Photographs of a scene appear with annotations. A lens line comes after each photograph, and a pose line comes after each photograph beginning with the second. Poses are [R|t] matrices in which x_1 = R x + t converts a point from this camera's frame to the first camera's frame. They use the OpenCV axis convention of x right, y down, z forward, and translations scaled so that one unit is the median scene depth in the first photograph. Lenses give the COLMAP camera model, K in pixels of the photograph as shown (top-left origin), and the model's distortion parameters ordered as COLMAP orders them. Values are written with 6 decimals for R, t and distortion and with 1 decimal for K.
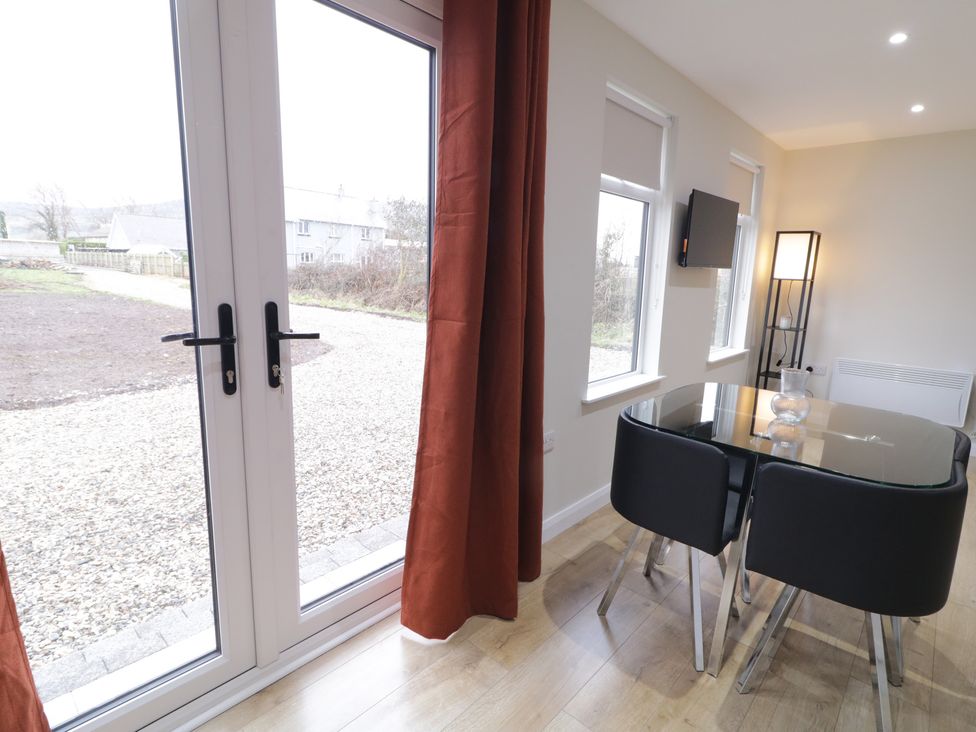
lens RADIAL K [[505.4, 0, 494.6], [0, 505.4, 359.2], [0, 0, 1]] dist [0.003301, -0.000181]
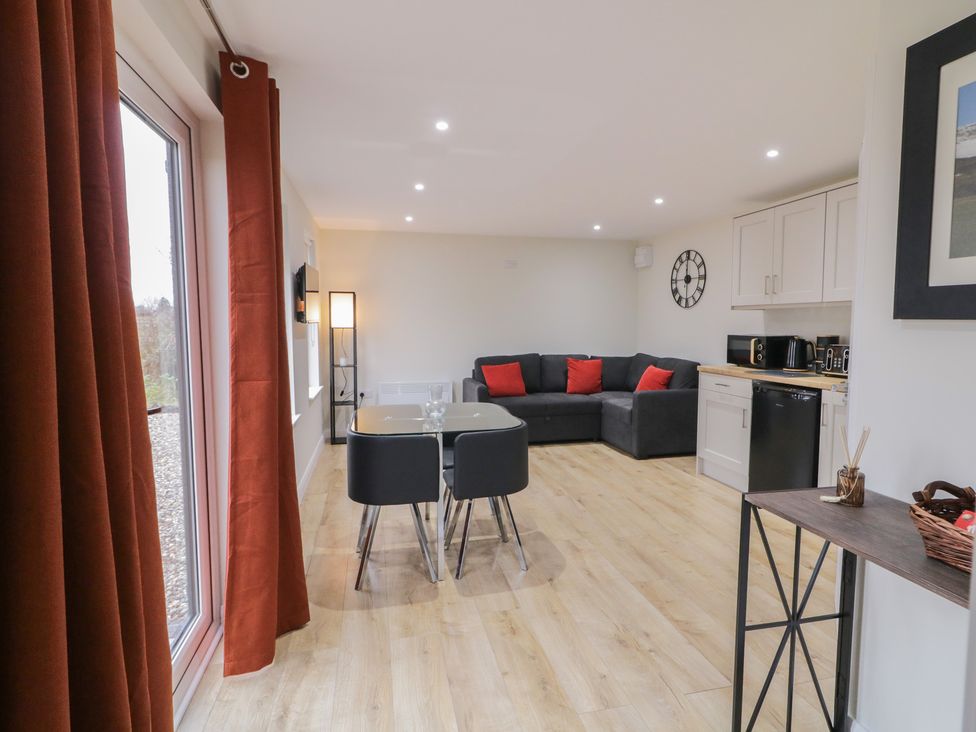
lens RADIAL K [[517.5, 0, 494.5], [0, 517.5, 358.2], [0, 0, 1]] dist [0.002994, -0.001571]
pose [[0.566998, -0.091248, 0.818650, -0.811893], [0.164925, 0.986297, -0.004293, -0.031974], [-0.807040, 0.137450, 0.574277, -0.178418]]
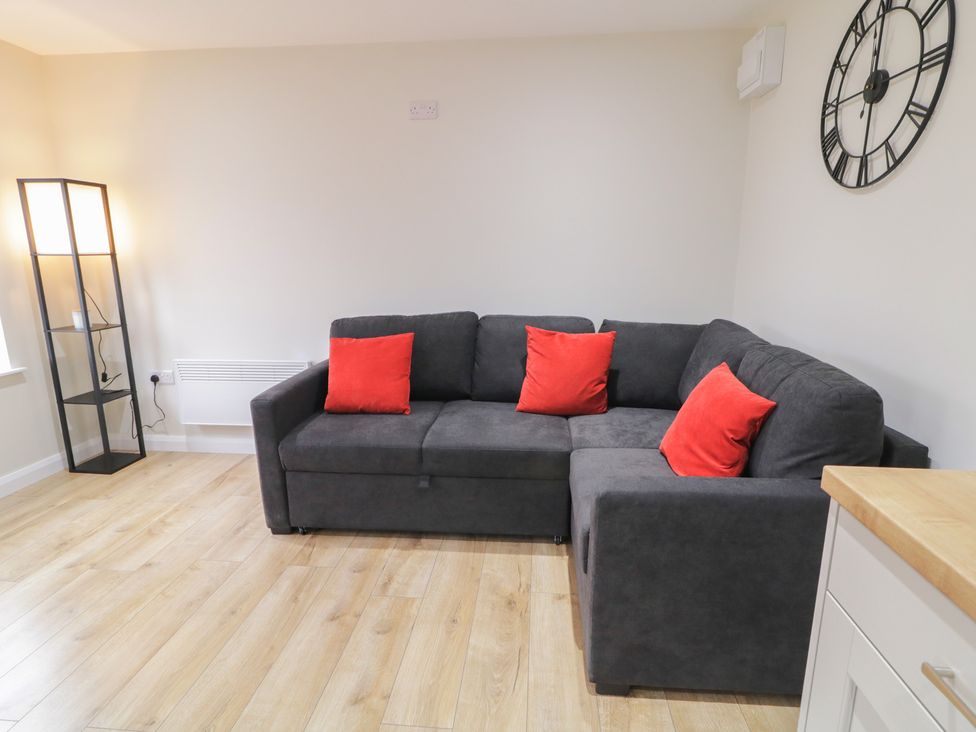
lens RADIAL K [[517.5, 0, 494.5], [0, 517.5, 358.2], [0, 0, 1]] dist [0.002994, -0.001571]
pose [[0.795615, -0.161902, 0.583767, 1.726705], [0.137868, 0.986731, 0.085760, -0.016146], [-0.589906, 0.012251, 0.807379, 0.363692]]
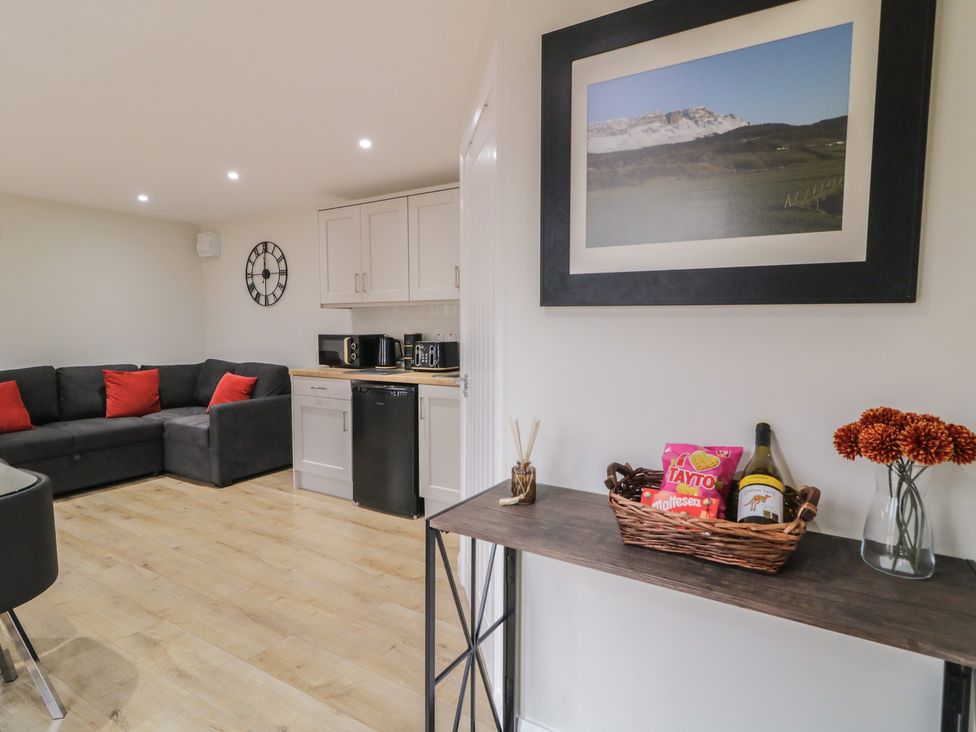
lens RADIAL K [[517.5, 0, 494.5], [0, 517.5, 358.2], [0, 0, 1]] dist [0.002994, -0.001571]
pose [[-0.199527, -0.092830, 0.975485, -0.521556], [0.166737, 0.977769, 0.127151, -0.027679], [-0.965602, 0.188019, -0.179613, 0.042538]]
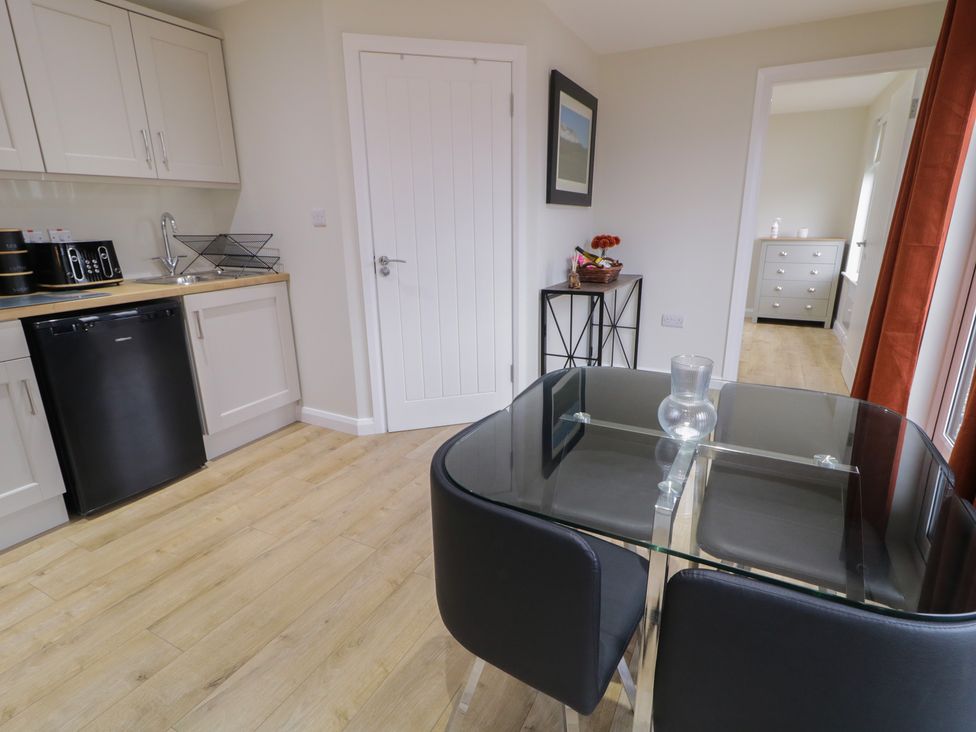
lens RADIAL K [[505.4, 0, 494.6], [0, 505.4, 359.2], [0, 0, 1]] dist [0.003301, -0.000181]
pose [[-0.966683, 0.046436, -0.251731, 1.170233], [-0.066650, 0.903829, 0.422671, -0.265826], [0.247149, 0.425366, -0.870621, 1.756824]]
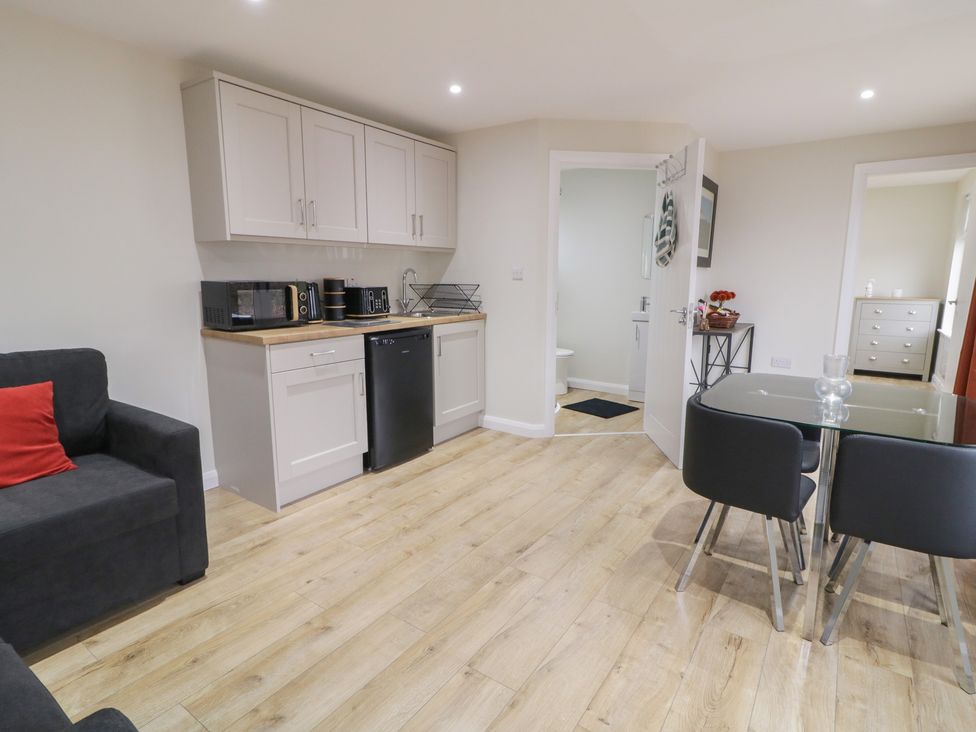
lens RADIAL K [[517.5, 0, 494.5], [0, 517.5, 358.2], [0, 0, 1]] dist [0.002994, -0.001571]
pose [[-0.990055, -0.015521, -0.139823, 1.780017], [-0.061051, 0.942831, 0.327632, -0.355469], [0.126744, 0.332910, -0.934402, 2.341179]]
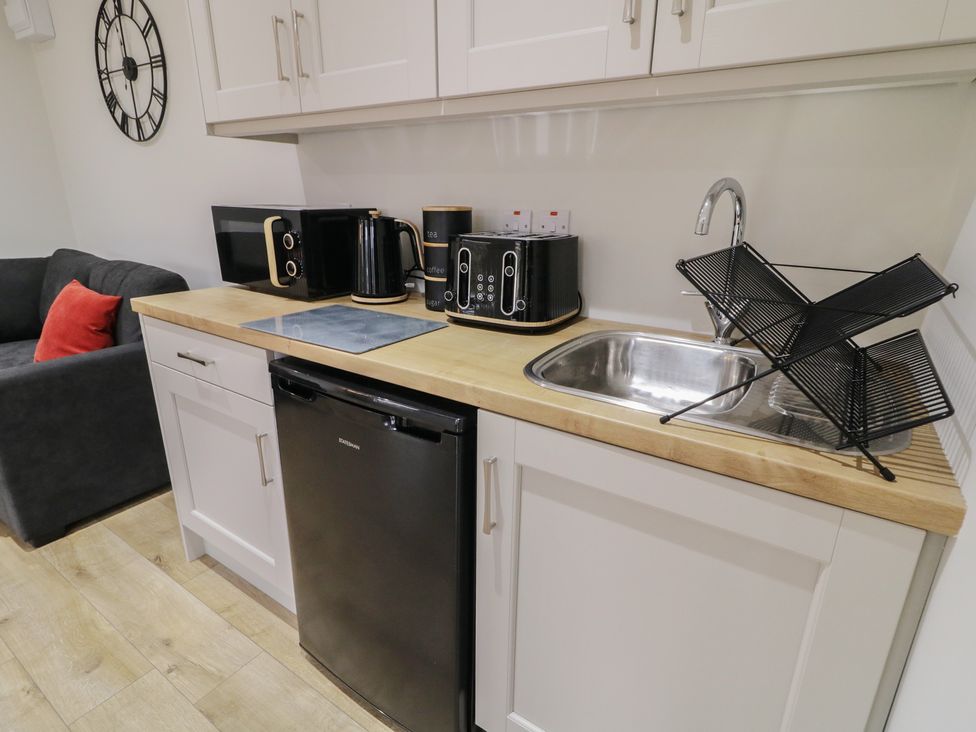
lens RADIAL K [[517.5, 0, 494.5], [0, 517.5, 358.2], [0, 0, 1]] dist [0.002994, -0.001571]
pose [[-0.153549, -0.332428, 0.930545, 1.177068], [0.156345, 0.921678, 0.355059, 0.045970], [-0.975694, 0.200005, -0.089549, 0.000858]]
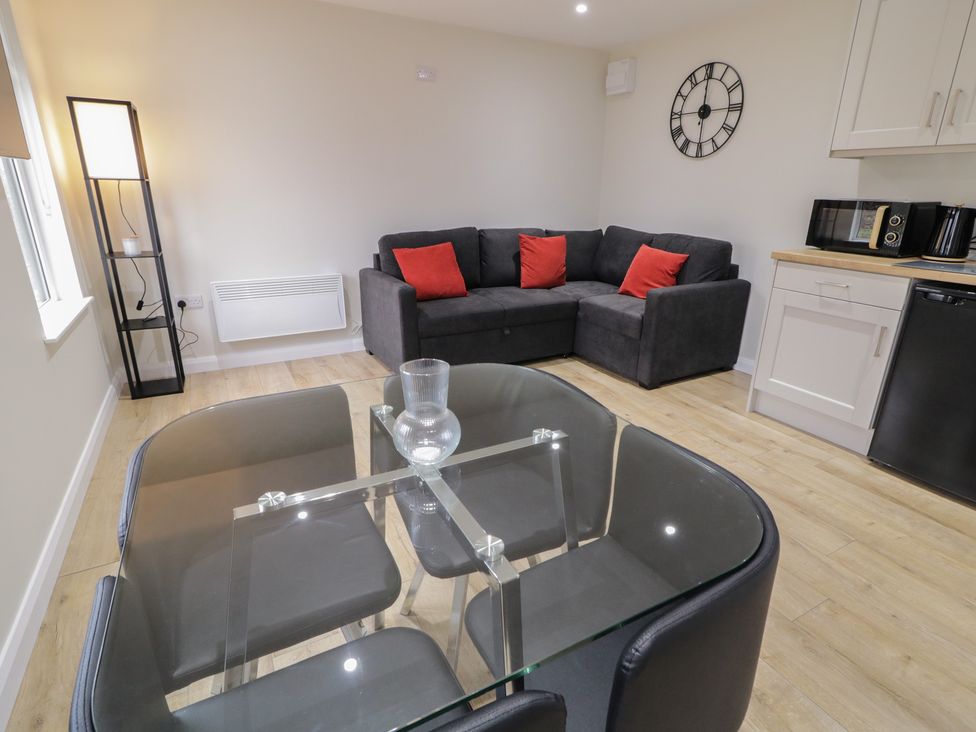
lens RADIAL K [[513.3, 0, 495.0], [0, 513.3, 358.4], [0, 0, 1]] dist [0.002038, -0.000164]
pose [[0.319114, -0.328807, 0.888849, 0.201450], [0.163840, 0.942904, 0.289981, -0.145134], [-0.933447, 0.053092, 0.354765, 0.899100]]
